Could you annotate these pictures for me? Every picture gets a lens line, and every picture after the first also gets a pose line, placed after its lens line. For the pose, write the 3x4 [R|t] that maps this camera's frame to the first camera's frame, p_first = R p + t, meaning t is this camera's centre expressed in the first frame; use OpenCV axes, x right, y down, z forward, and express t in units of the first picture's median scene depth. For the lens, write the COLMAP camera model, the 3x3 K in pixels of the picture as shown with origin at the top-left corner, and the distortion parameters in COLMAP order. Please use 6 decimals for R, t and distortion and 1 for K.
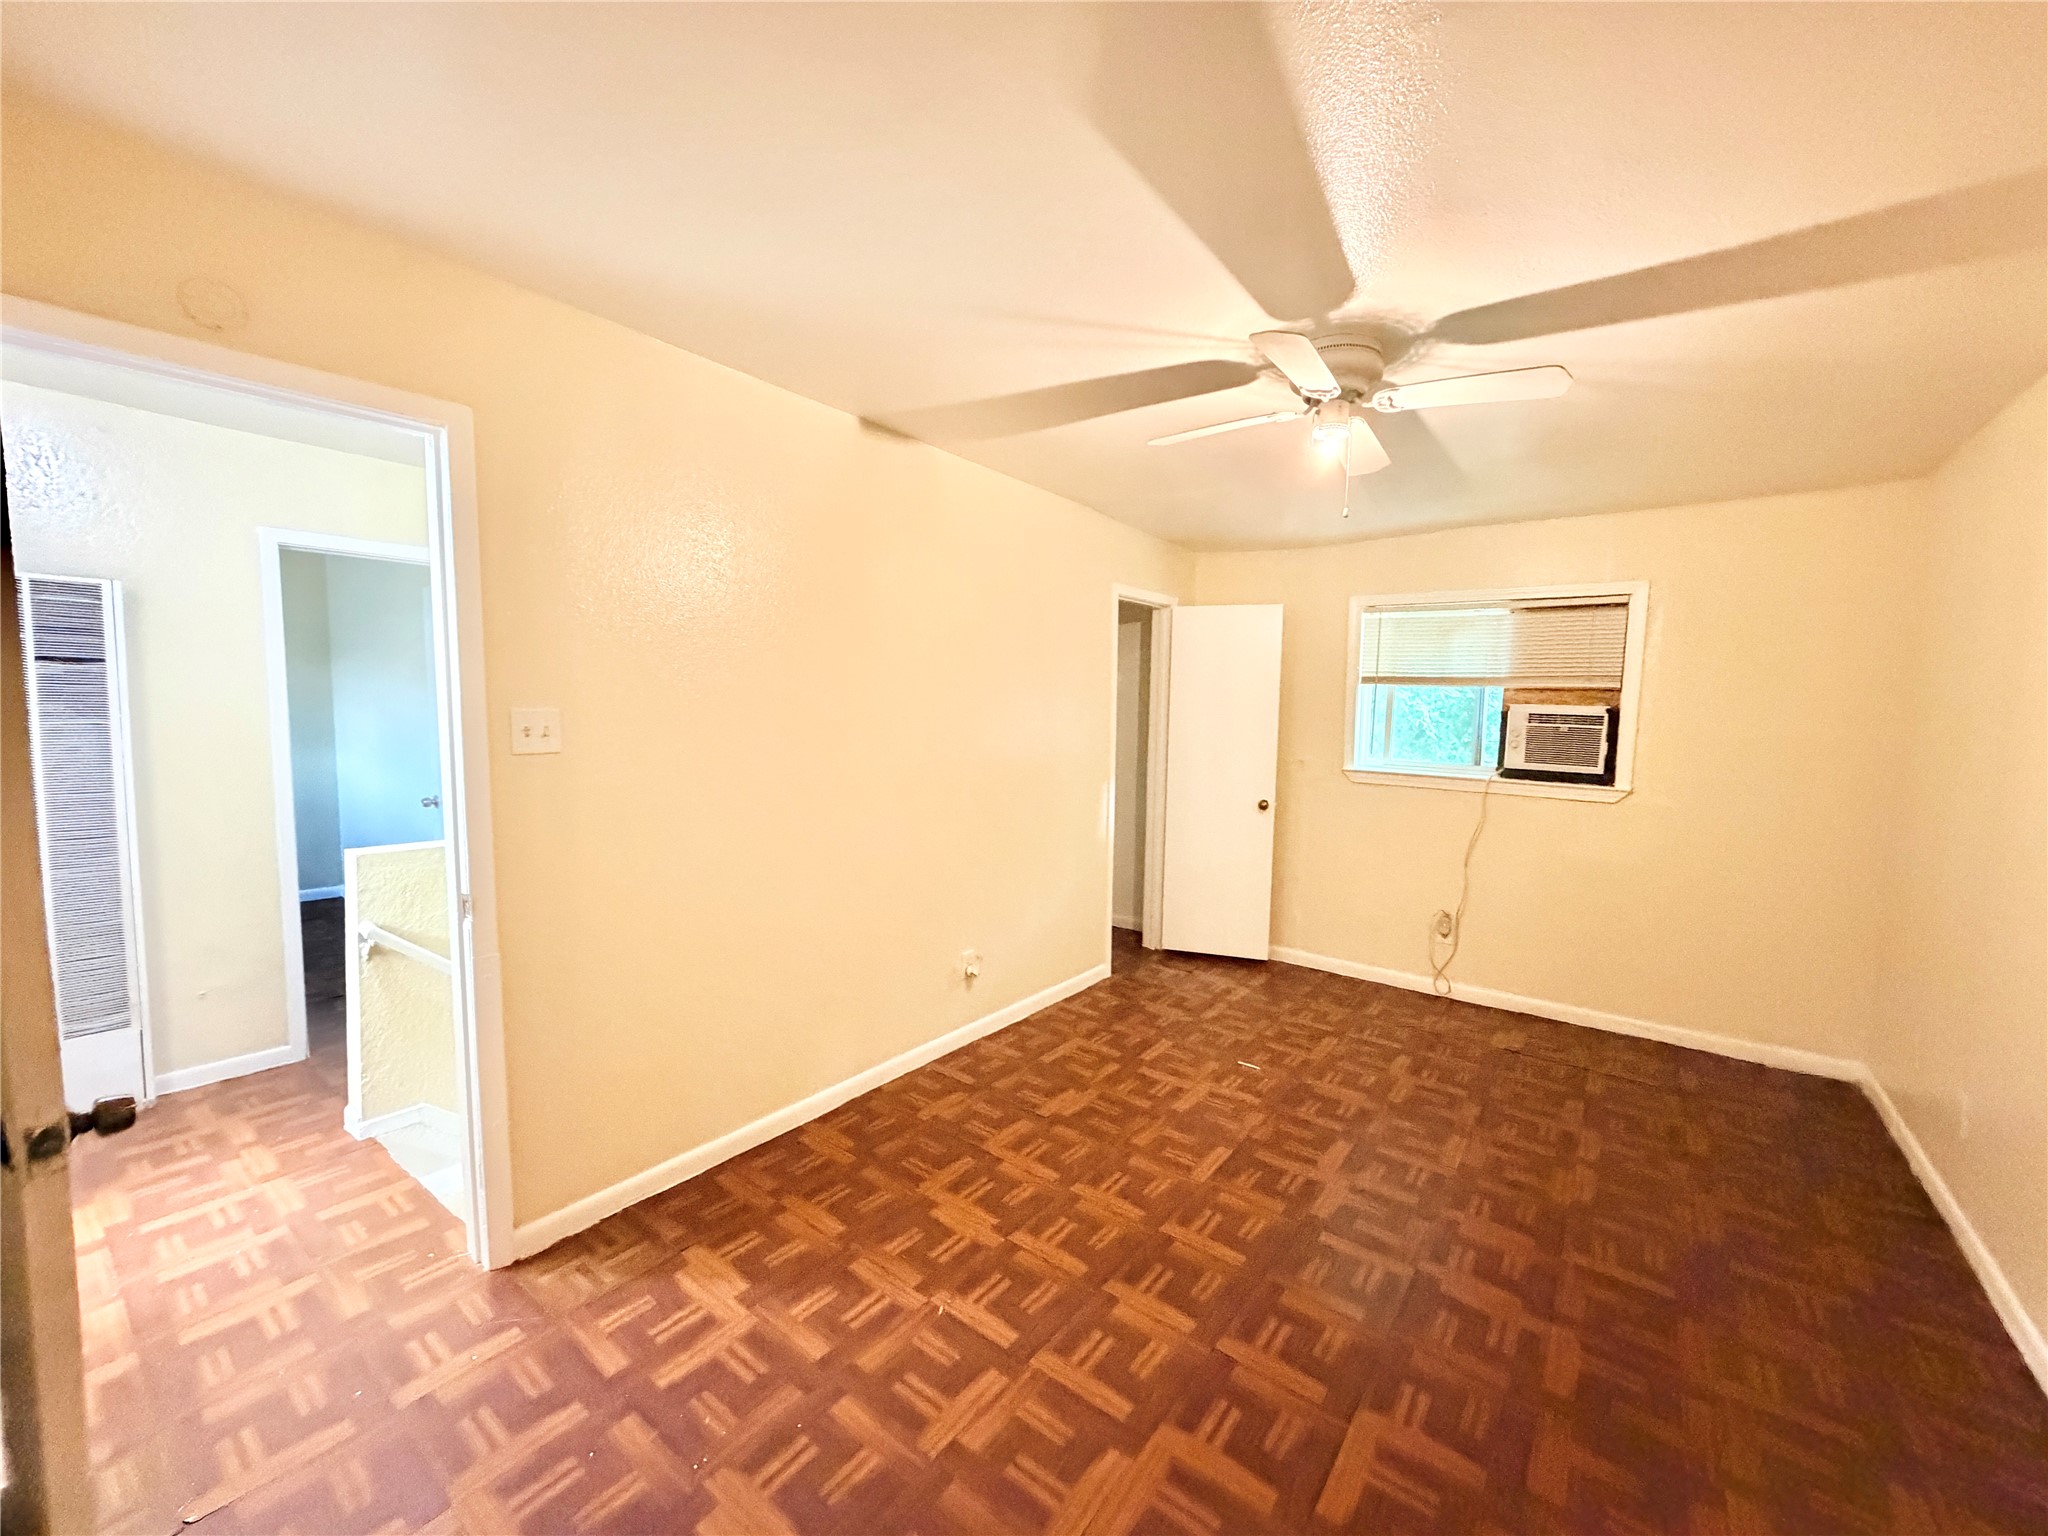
lens RADIAL K [[817.0, 0, 1020.7], [0, 817.0, 771.6], [0, 0, 1]] dist [0.000017, -0.000349]
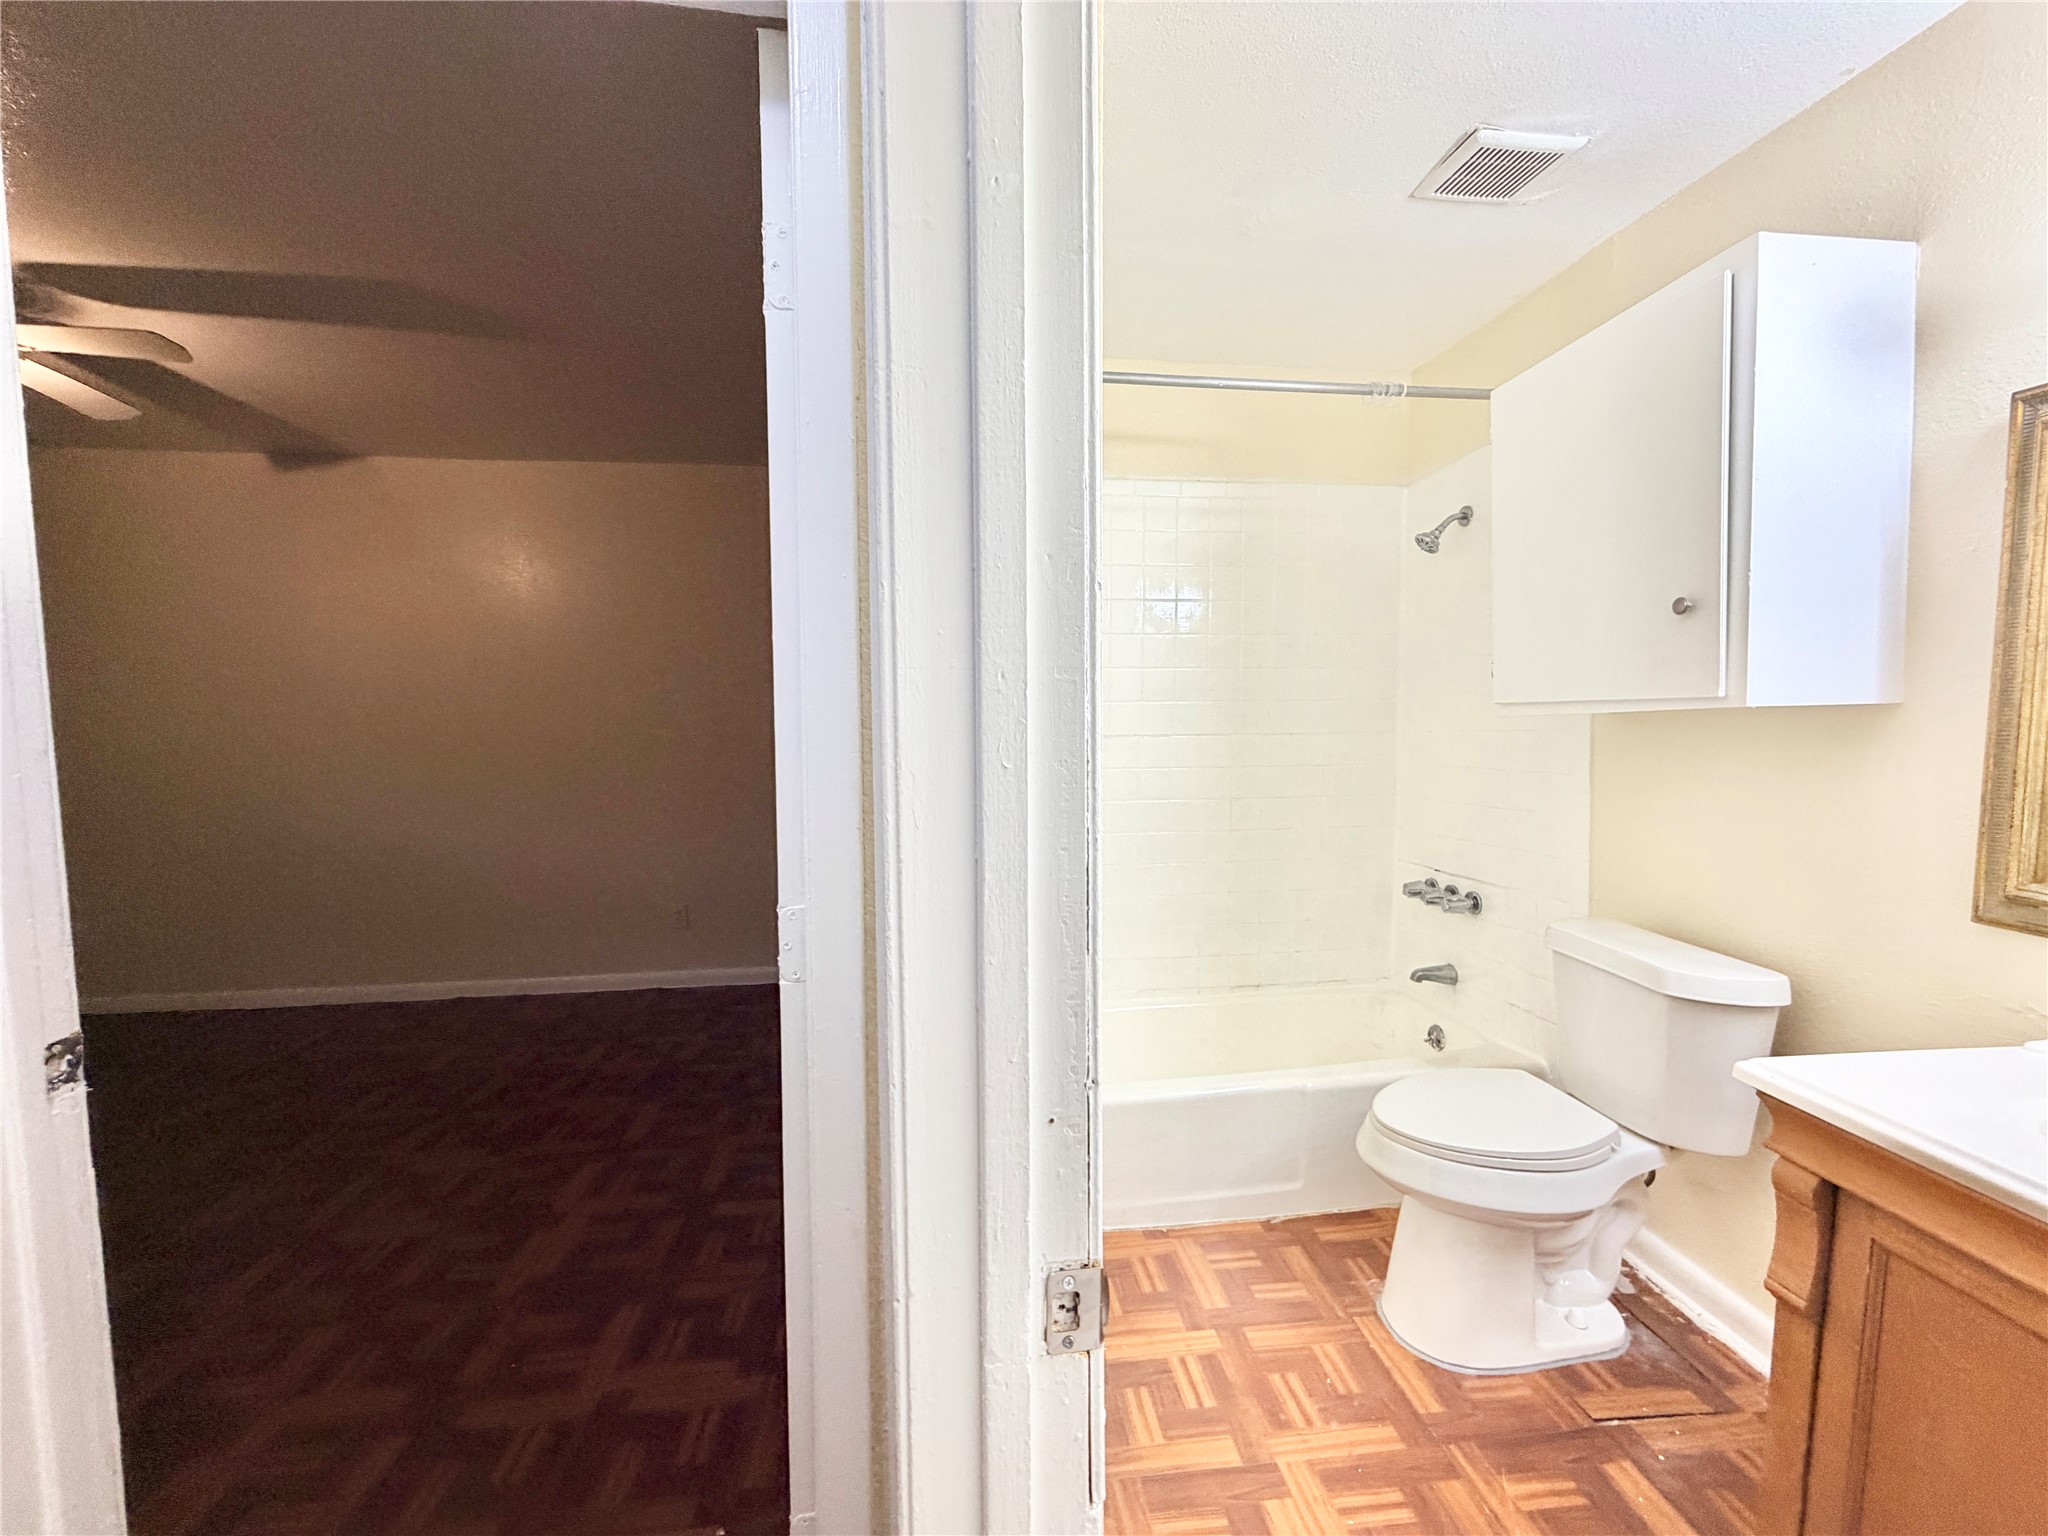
lens RADIAL K [[815.0, 0, 1021.1], [0, 815.0, 772.1], [0, 0, 1]] dist [0.000306, -0.000081]
pose [[-0.702372, -0.070684, 0.708292, -0.929861], [0.053138, 0.987074, 0.151200, -0.014185], [-0.709824, 0.143836, -0.689537, 0.646307]]
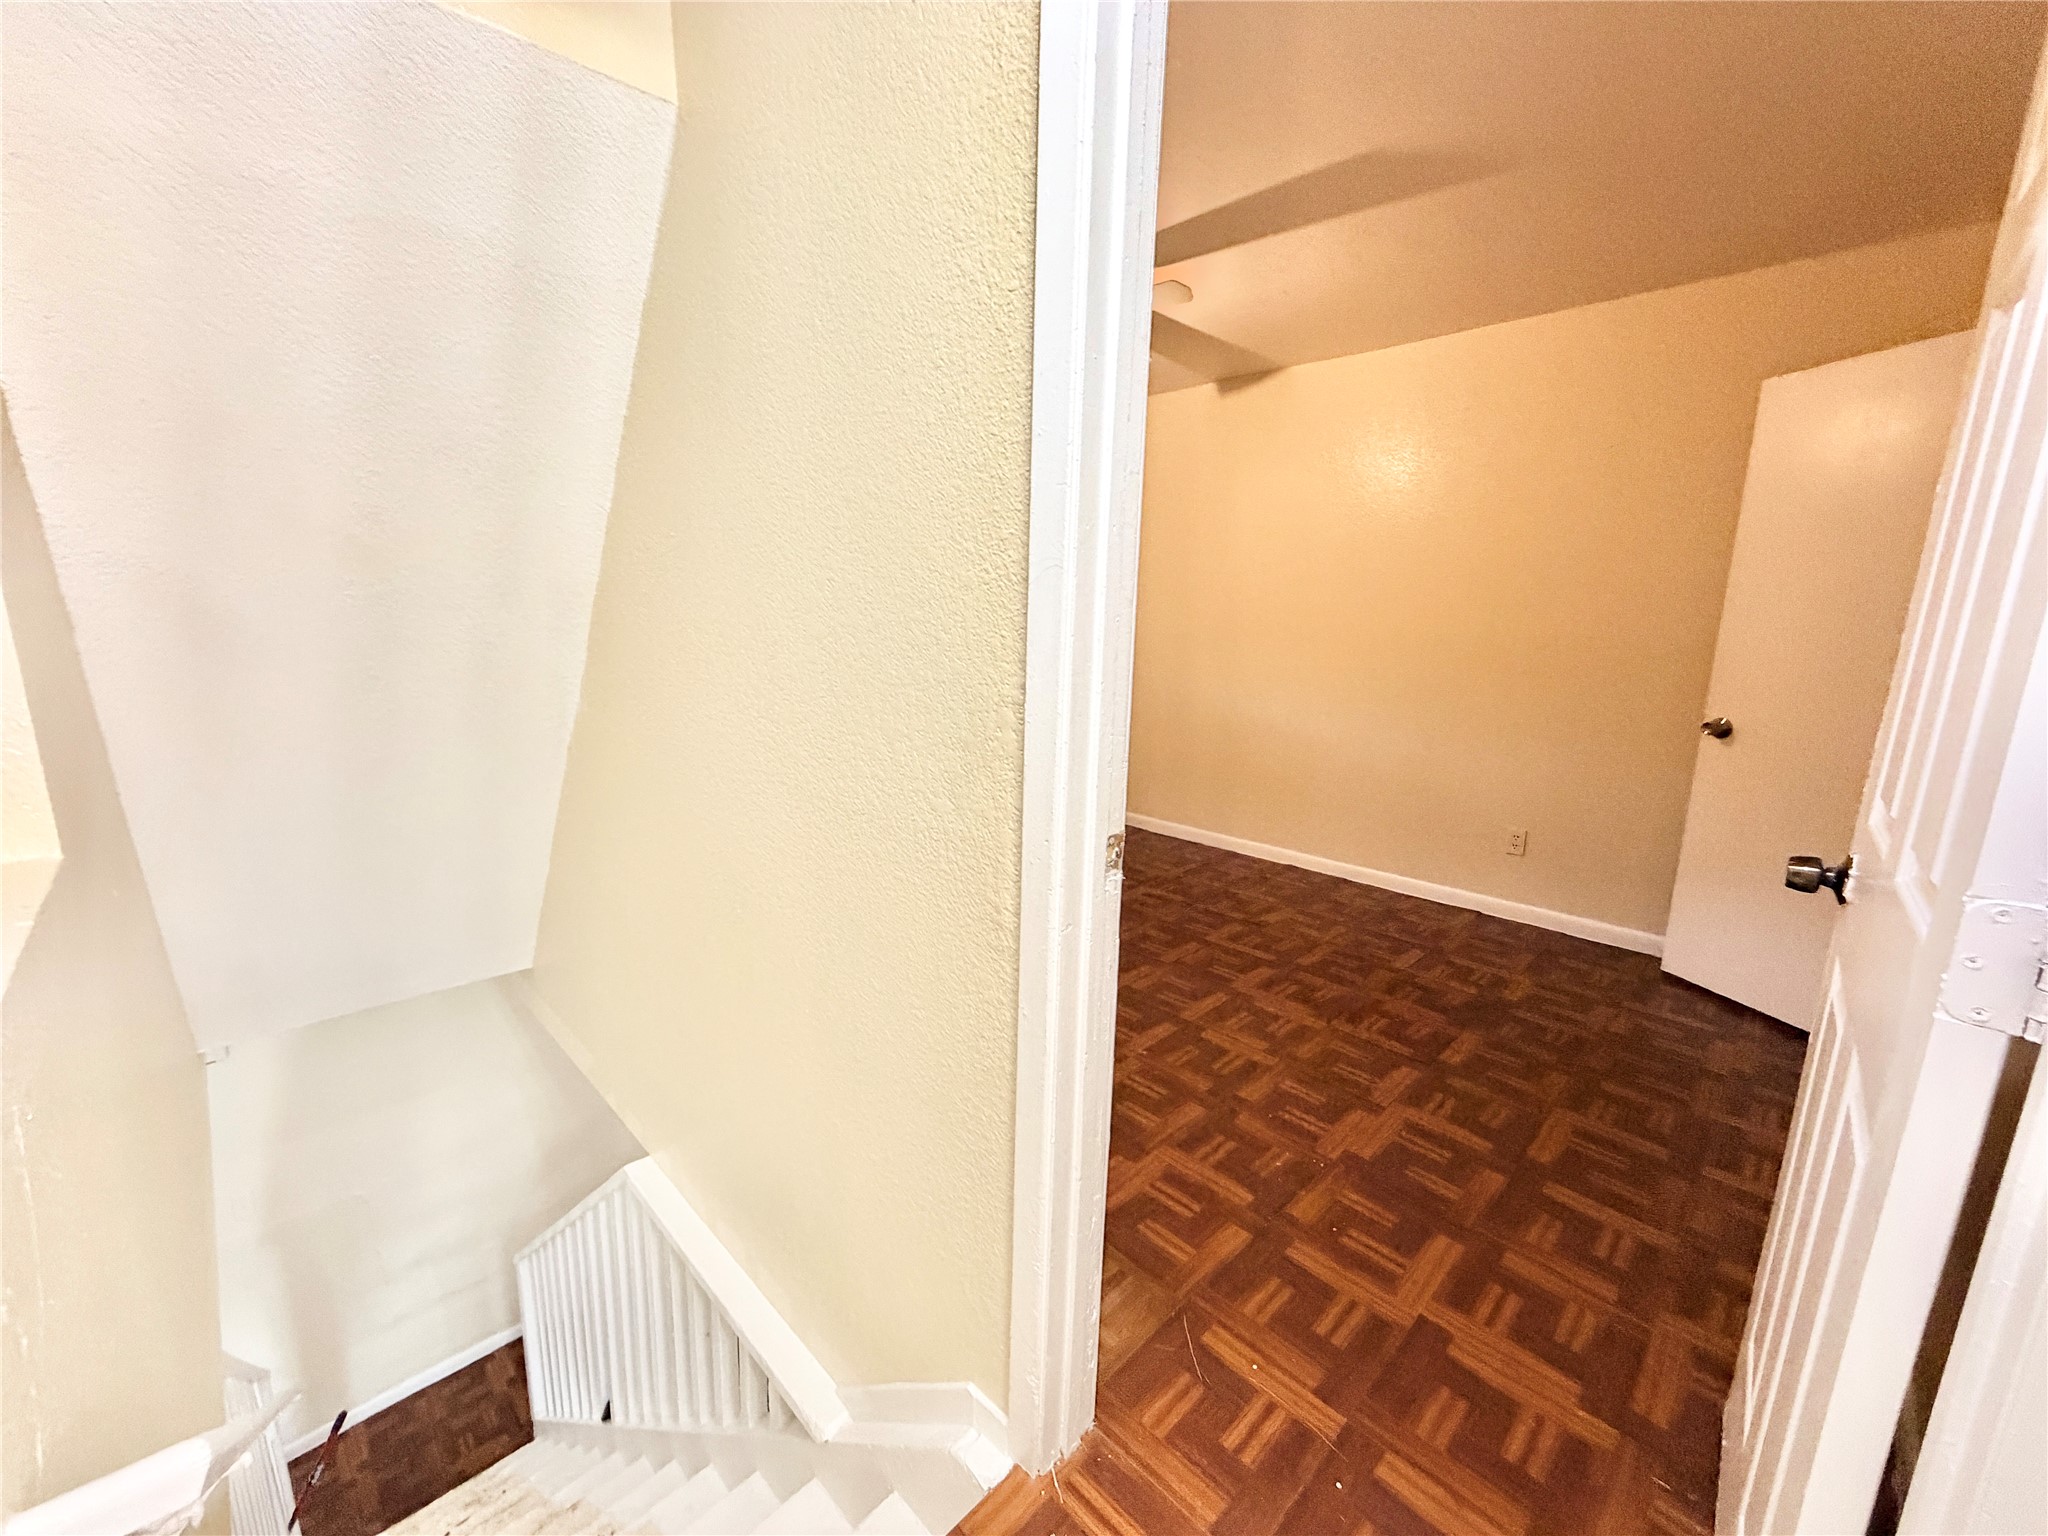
lens RADIAL K [[817.0, 0, 1020.7], [0, 817.0, 771.6], [0, 0, 1]] dist [0.000017, -0.000349]
pose [[0.140076, -0.208764, 0.967882, -0.844665], [0.067912, 0.977244, 0.200955, 0.001513], [-0.987809, 0.037582, 0.151066, 0.689426]]
